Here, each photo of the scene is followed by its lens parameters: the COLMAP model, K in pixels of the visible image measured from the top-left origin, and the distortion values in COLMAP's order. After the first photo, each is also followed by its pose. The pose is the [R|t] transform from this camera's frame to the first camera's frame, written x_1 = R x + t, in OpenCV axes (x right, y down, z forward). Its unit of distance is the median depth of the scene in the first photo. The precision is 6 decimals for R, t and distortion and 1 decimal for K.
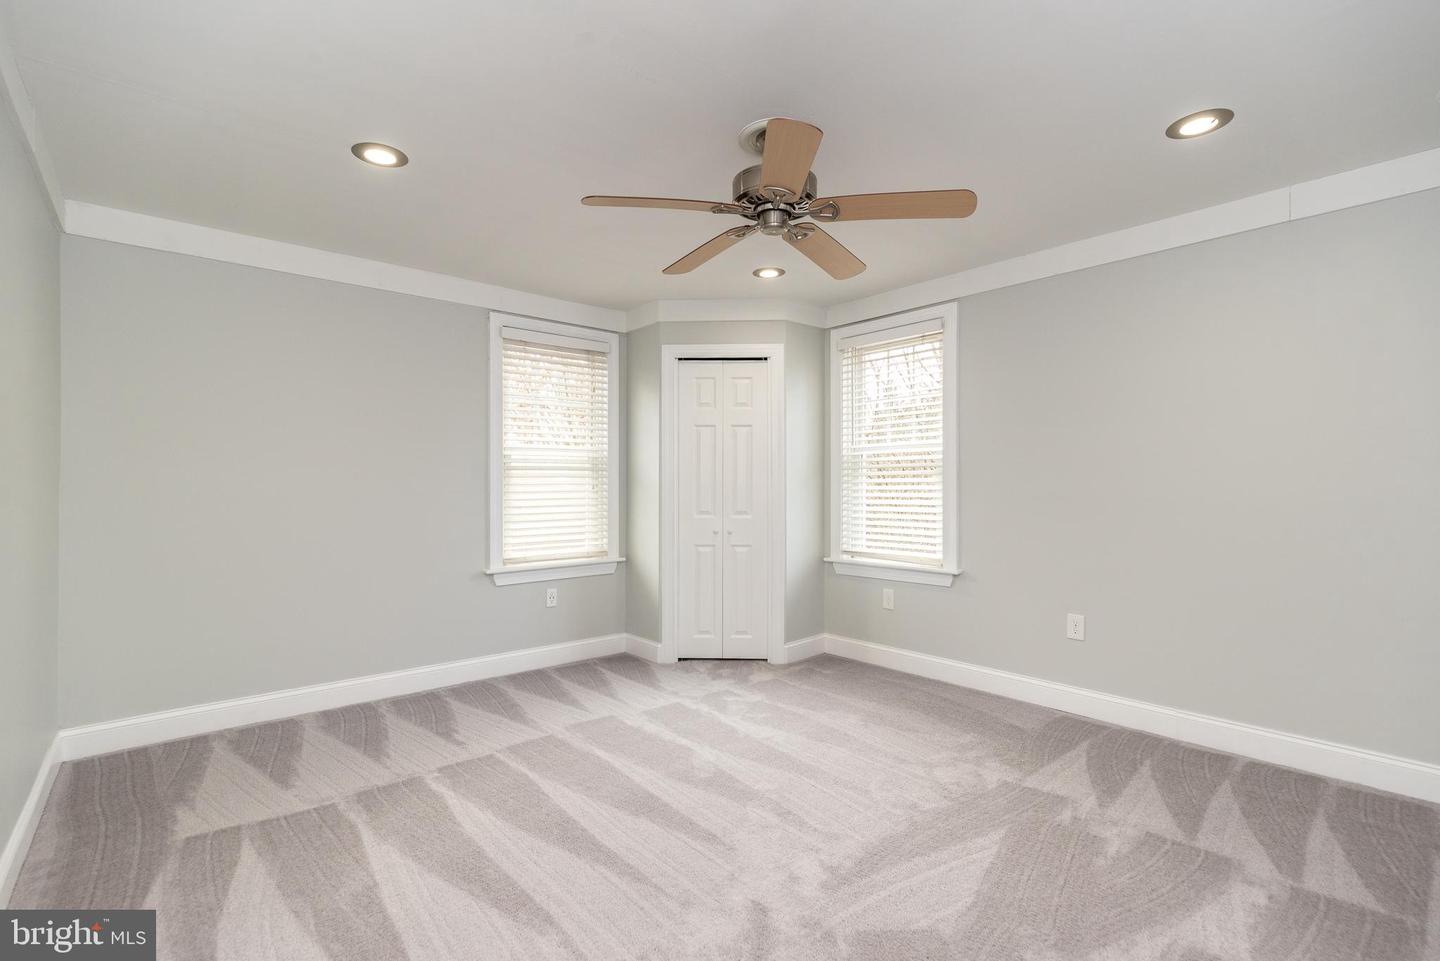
lens RADIAL K [[650.8, 0, 722.5], [0, 650.8, 483.8], [0, 0, 1]] dist [0.006754, 0.000380]
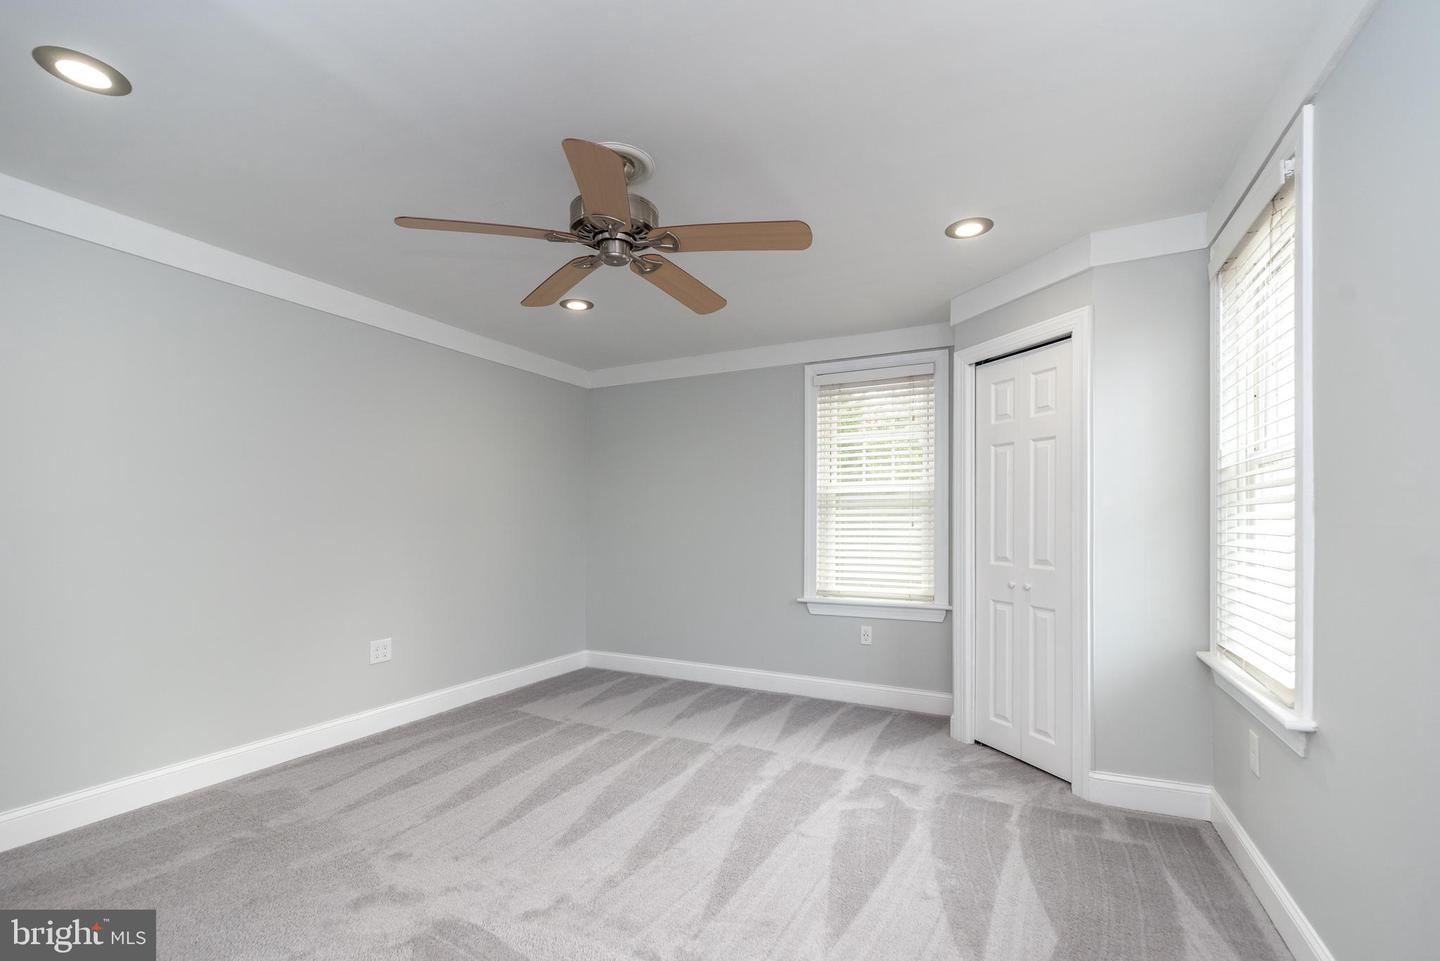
lens RADIAL K [[650.8, 0, 757.0], [0, 650.8, 517.8], [0, 0, 1]] dist [0.006754, 0.000380]
pose [[0.379925, -0.000531, -0.925017, 0.630454], [0.002806, 0.999996, 0.000578, -0.005670], [0.925013, -0.002815, 0.379925, 0.499663]]
